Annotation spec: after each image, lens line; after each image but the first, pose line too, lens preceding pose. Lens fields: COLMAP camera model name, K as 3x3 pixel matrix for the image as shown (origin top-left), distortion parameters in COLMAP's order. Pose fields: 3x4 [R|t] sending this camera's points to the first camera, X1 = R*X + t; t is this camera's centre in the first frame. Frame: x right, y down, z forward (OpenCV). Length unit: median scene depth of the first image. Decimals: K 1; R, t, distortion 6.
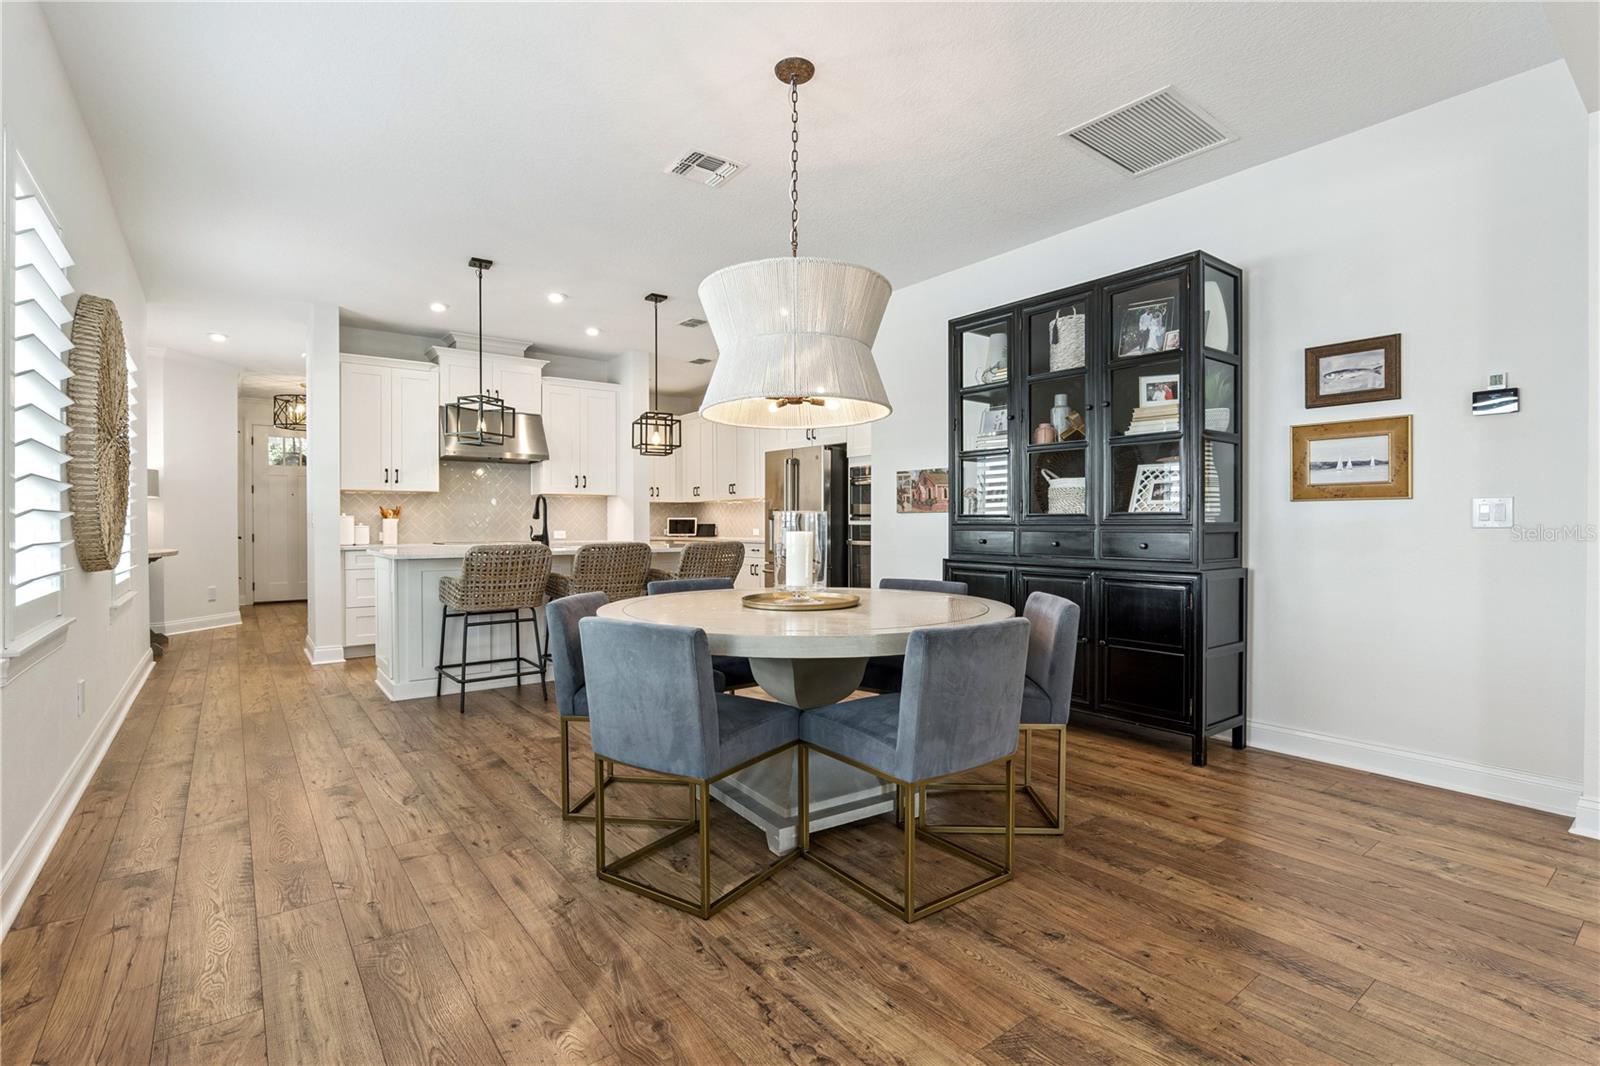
lens RADIAL K [[750.4, 0, 802.0], [0, 750.4, 534.5], [0, 0, 1]] dist [-0.026265, 0.009724]
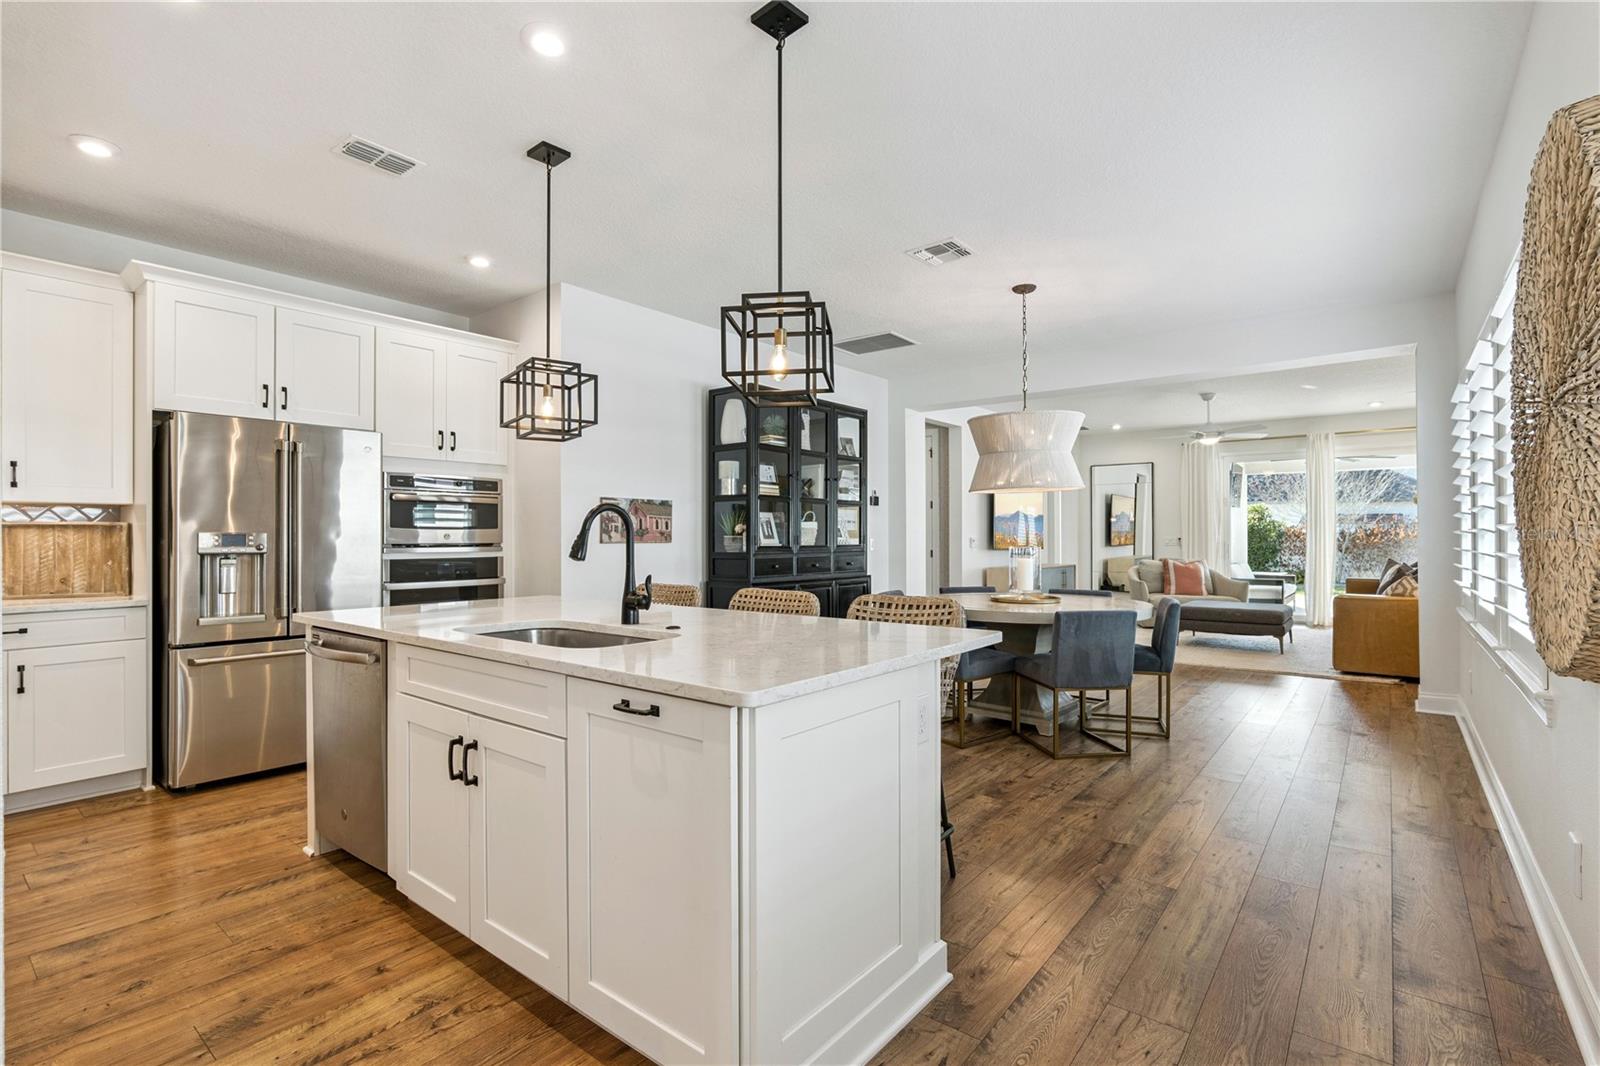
lens RADIAL K [[743.9, 0, 801.0], [0, 743.9, 533.8], [0, 0, 1]] dist [-0.016235, 0.006519]
pose [[-0.237498, 0.006886, 0.971364, -1.086161], [0.017124, 0.999849, -0.002901, -0.045506], [-0.971237, 0.015944, -0.237581, 1.346120]]
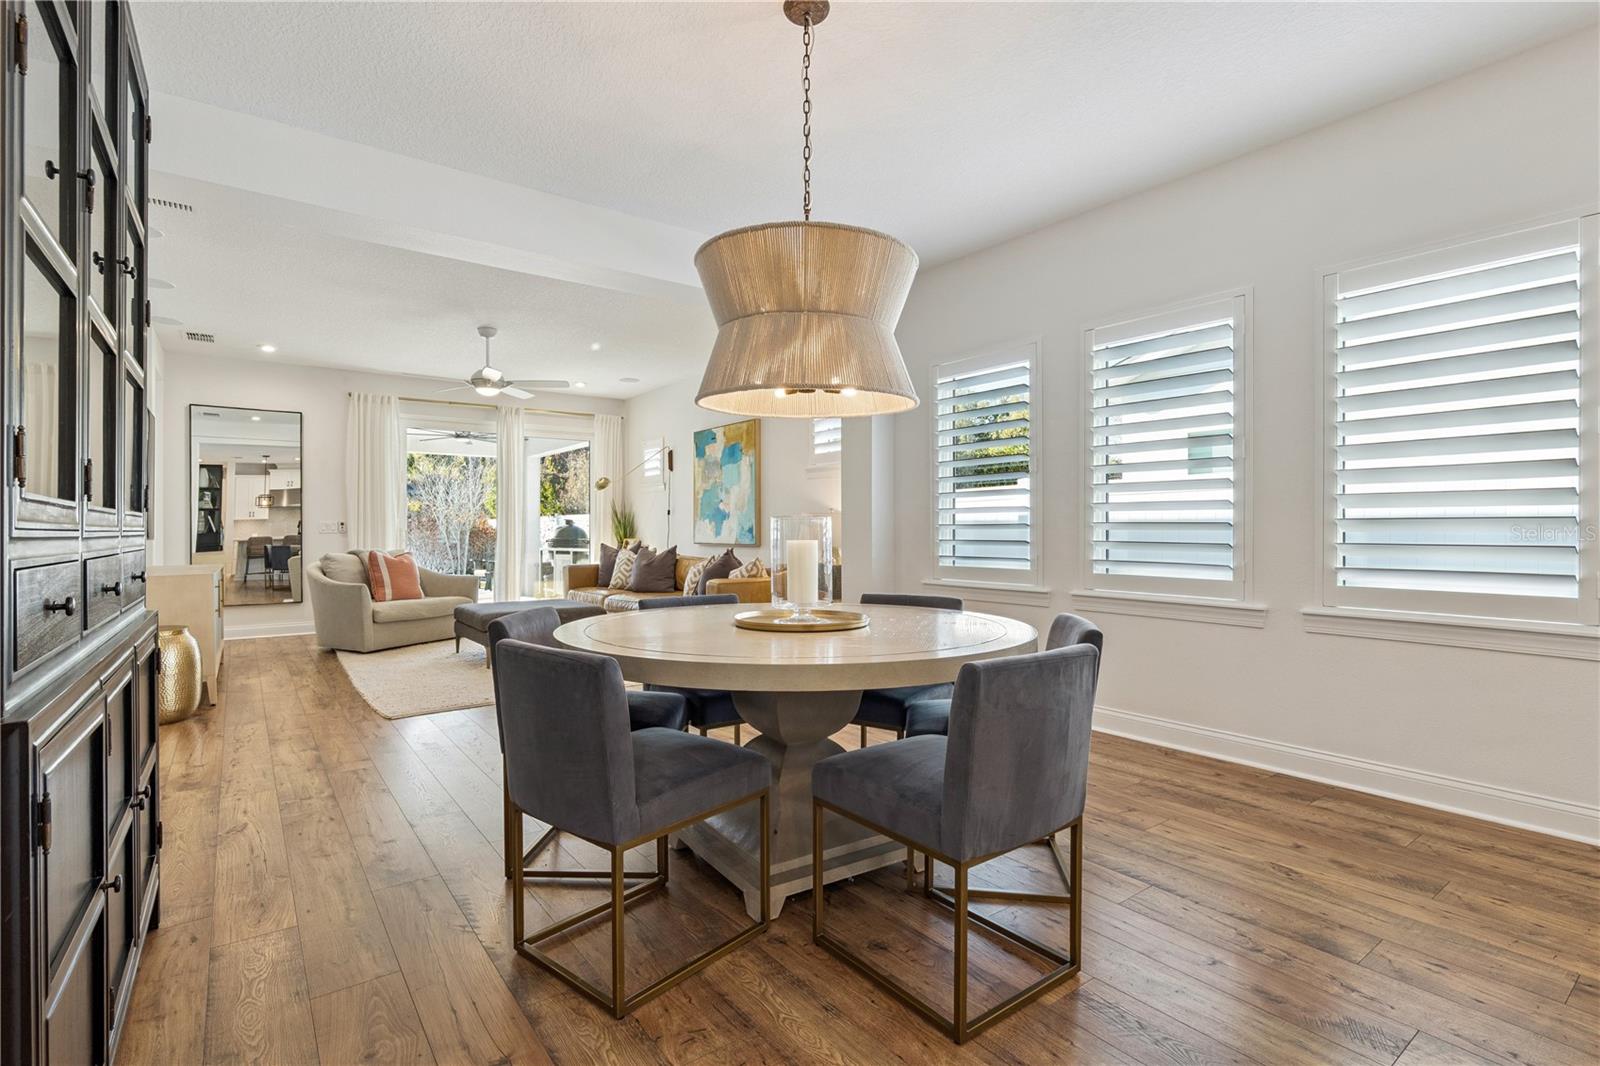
lens RADIAL K [[757.8, 0, 801.2], [0, 757.8, 531.5], [0, 0, 1]] dist [-0.021817, 0.010075]
pose [[-0.999900, 0.003245, 0.013764, -0.009541], [0.003491, 0.999833, 0.017915, -0.021138], [-0.013704, 0.017962, -0.999745, 1.327757]]
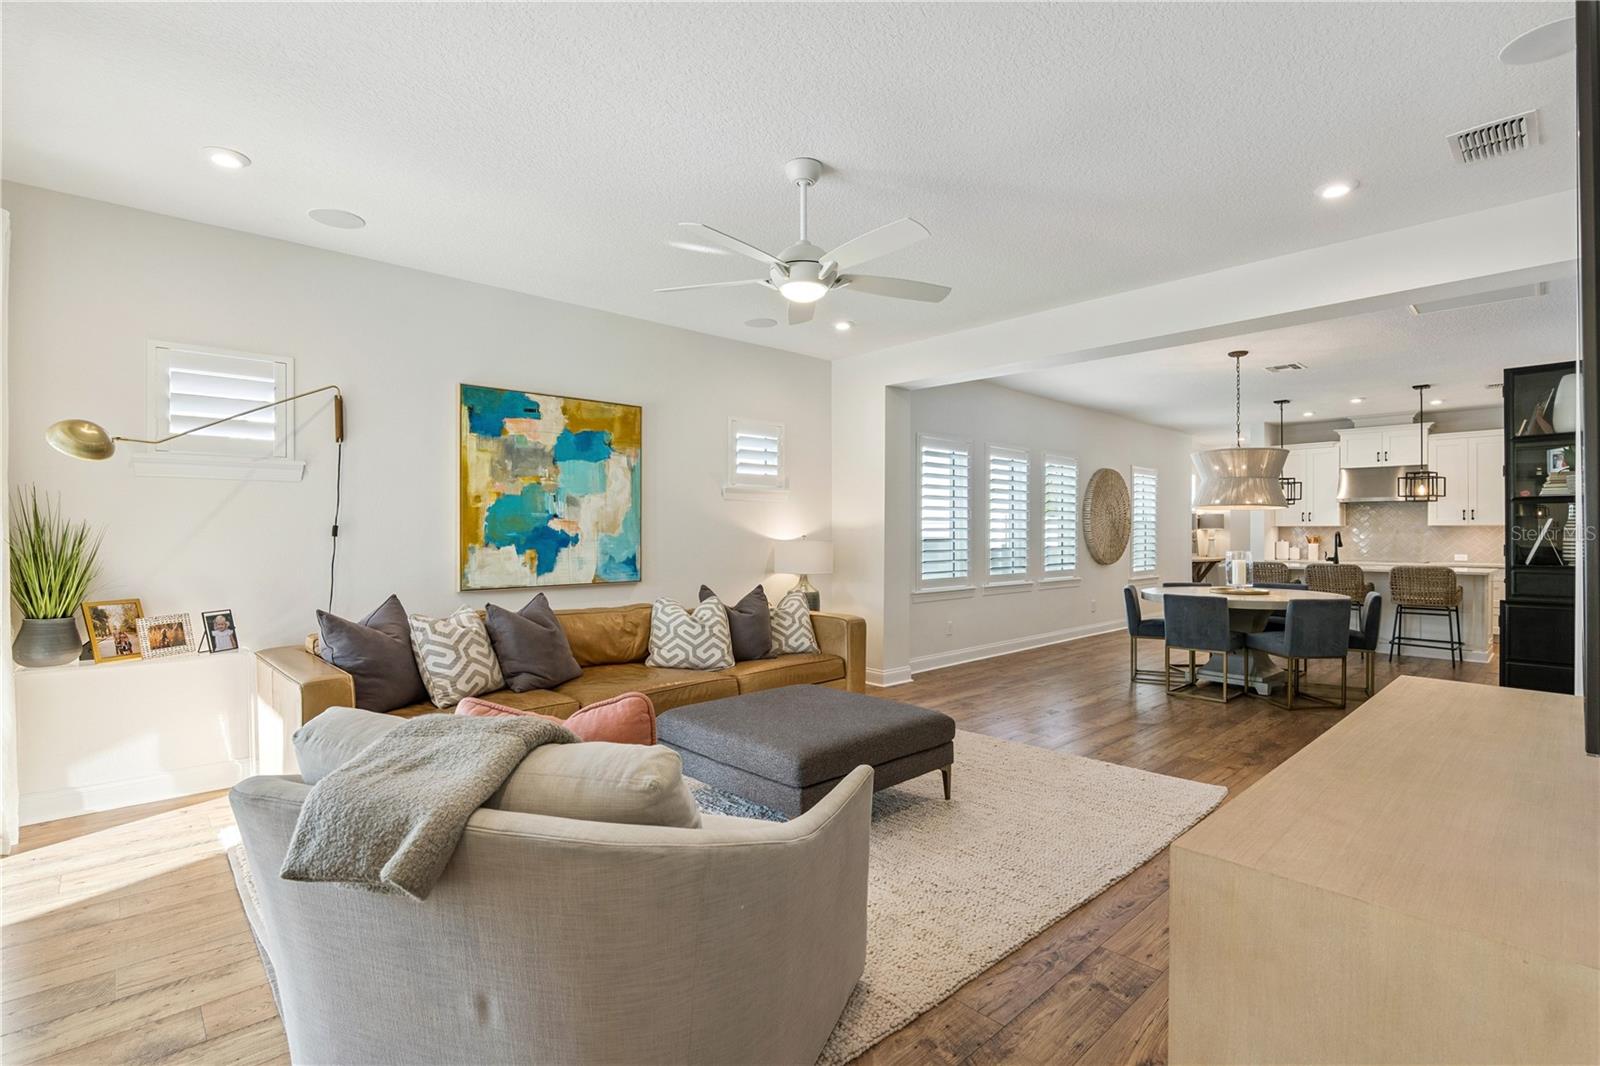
lens RADIAL K [[745.9, 0, 800.0], [0, 745.9, 533.0], [0, 0, 1]] dist [-0.029178, 0.009662]
pose [[0.095710, 0.001998, -0.995407, 1.459843], [-0.015279, 0.999883, 0.000538, -0.045870], [0.995292, 0.015158, 0.095729, -0.363971]]
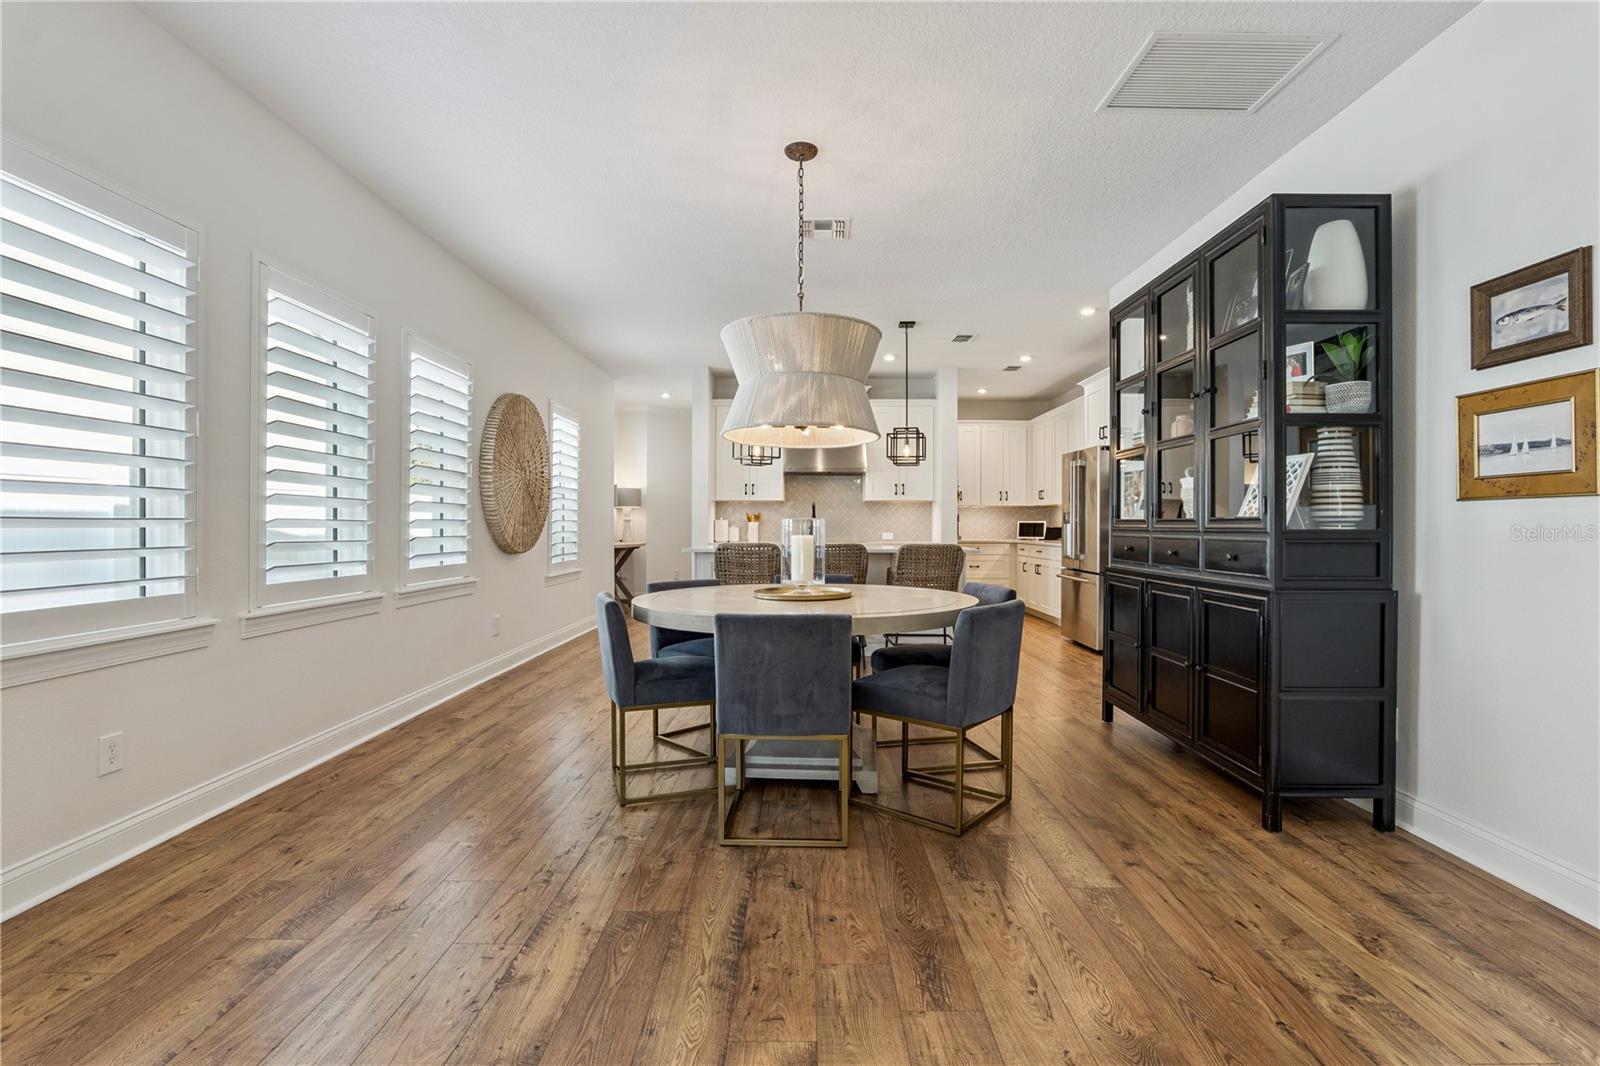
lens RADIAL K [[745.9, 0, 800.0], [0, 745.9, 533.0], [0, 0, 1]] dist [-0.029178, 0.009662]
pose [[0.788494, 0.009296, -0.614972, 0.512788], [-0.011987, 0.999928, -0.000254, -0.005101], [0.614925, 0.007571, 0.788549, 0.043036]]
